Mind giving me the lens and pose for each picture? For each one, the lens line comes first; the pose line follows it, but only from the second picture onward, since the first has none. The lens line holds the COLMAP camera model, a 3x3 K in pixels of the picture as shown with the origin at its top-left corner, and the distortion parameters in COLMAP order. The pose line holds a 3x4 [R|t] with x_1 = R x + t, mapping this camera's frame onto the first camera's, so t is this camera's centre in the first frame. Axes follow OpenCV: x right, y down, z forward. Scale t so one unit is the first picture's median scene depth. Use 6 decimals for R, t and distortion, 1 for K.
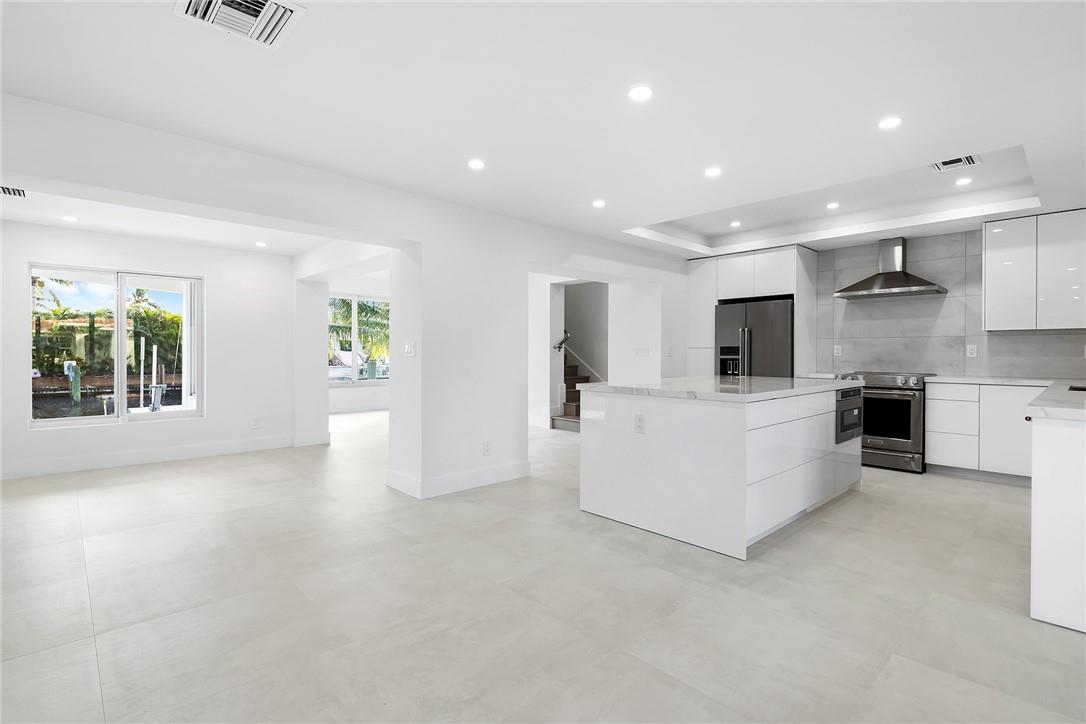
lens RADIAL K [[511.4, 0, 541.7], [0, 511.4, 358.0], [0, 0, 1]] dist [0.006601, -0.003123]
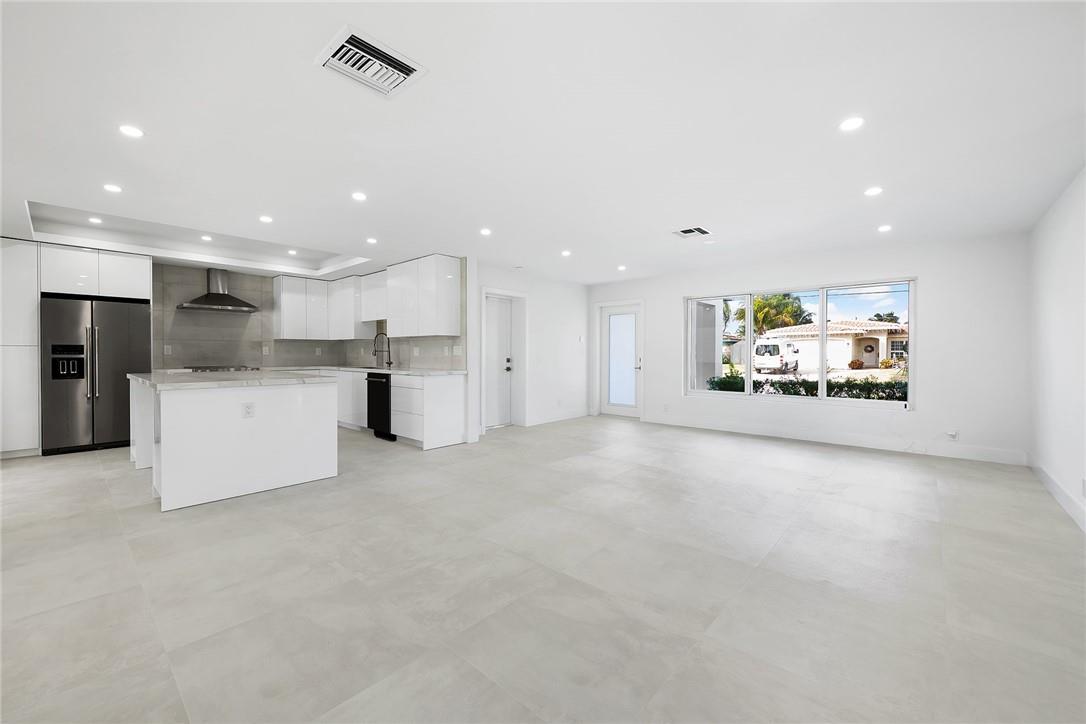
lens RADIAL K [[433.0, 0, 544.9], [0, 433.0, 358.1], [0, 0, 1]] dist [0.000815, -0.000522]
pose [[-0.097952, -0.013450, 0.995100, -0.600709], [0.008039, 0.999865, 0.014306, -0.003344], [-0.995159, 0.009401, -0.097830, 0.255026]]
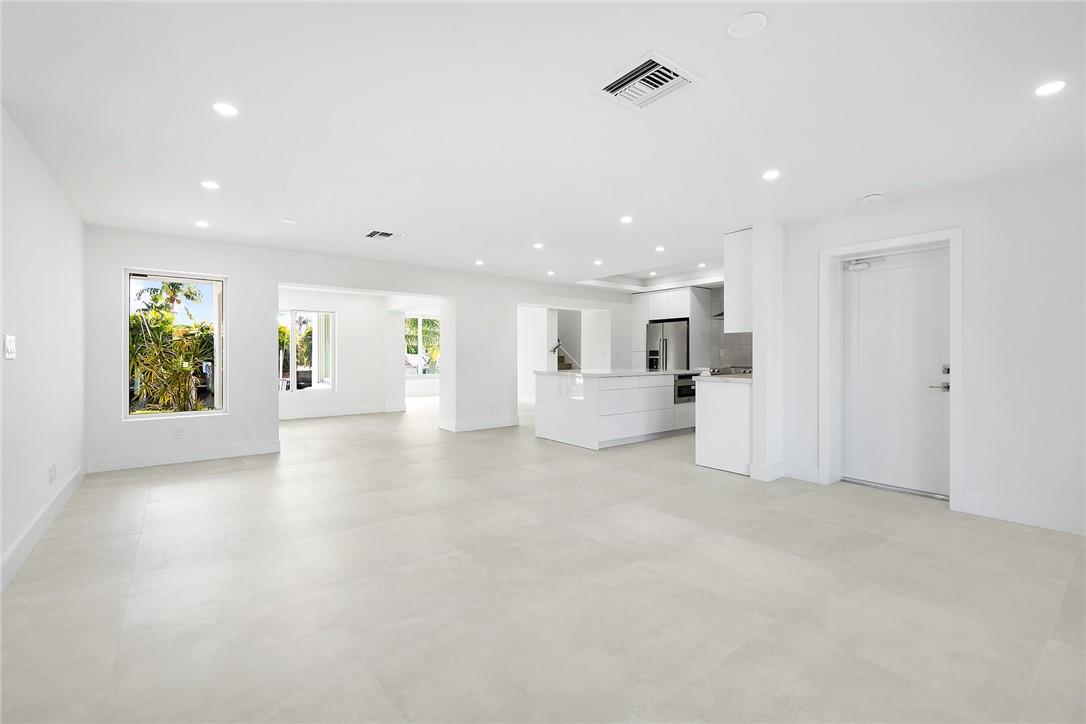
lens RADIAL K [[472.7, 0, 538.5], [0, 472.7, 357.6], [0, 0, 1]] dist [-0.000465, 0.000638]
pose [[0.994766, -0.001361, -0.102167, 0.196458], [0.000805, 0.999985, -0.005478, 0.008265], [0.102173, 0.005367, 0.994752, -0.559832]]
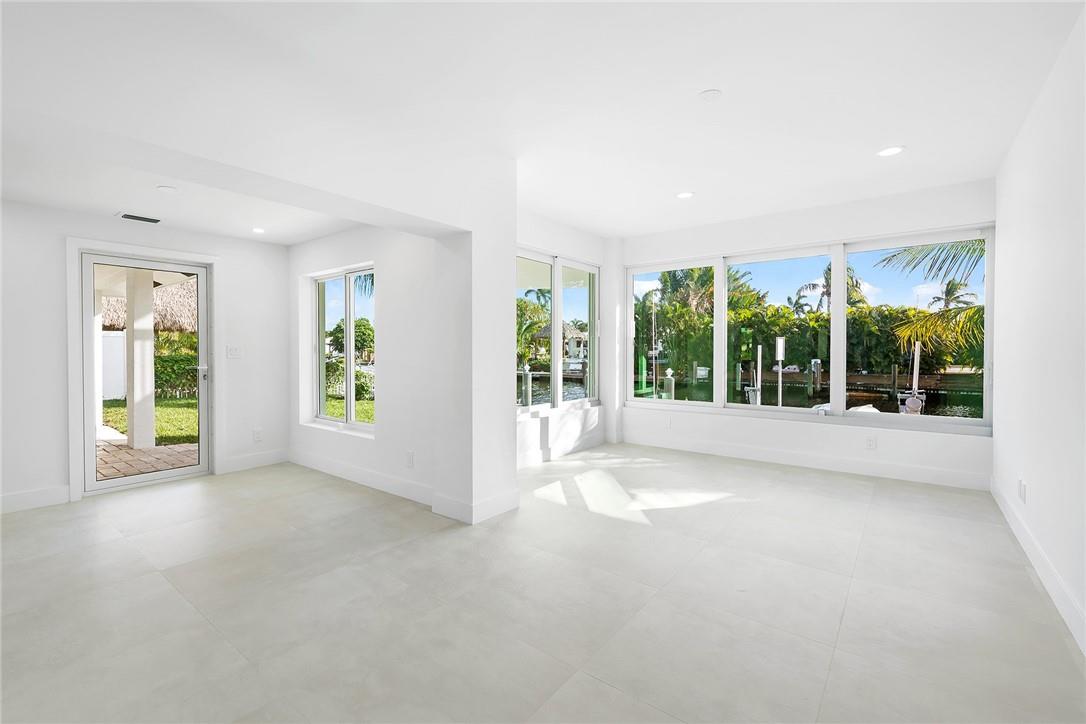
lens RADIAL K [[472.7, 0, 533.6], [0, 472.7, 358.3], [0, 0, 1]] dist [-0.000465, 0.000638]
pose [[0.160952, 0.012149, -0.986888, 0.229467], [-0.006791, 0.999914, 0.011202, -0.028037], [0.986939, 0.004899, 0.161020, 1.196109]]
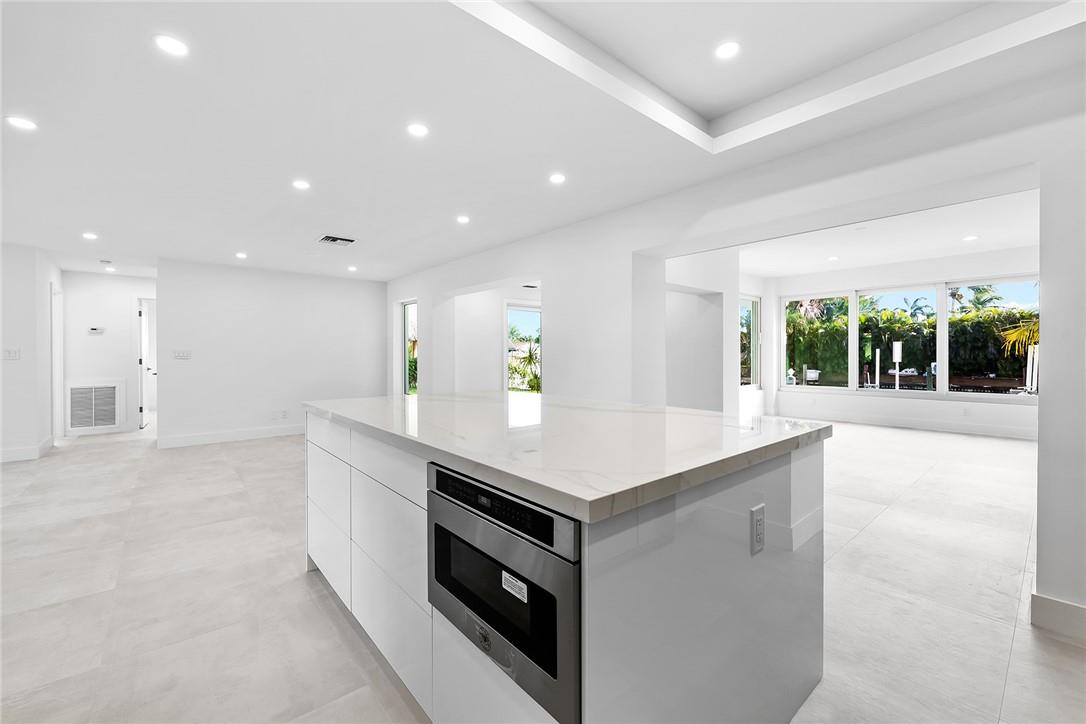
lens RADIAL K [[435.5, 0, 545.3], [0, 435.5, 353.4], [0, 0, 1]] dist [0.002104, -0.000201]
pose [[-0.034421, -0.007182, -0.999382, 0.695470], [-0.007147, 0.999950, -0.006940, -0.017585], [0.999382, 0.006903, -0.034470, 0.837045]]
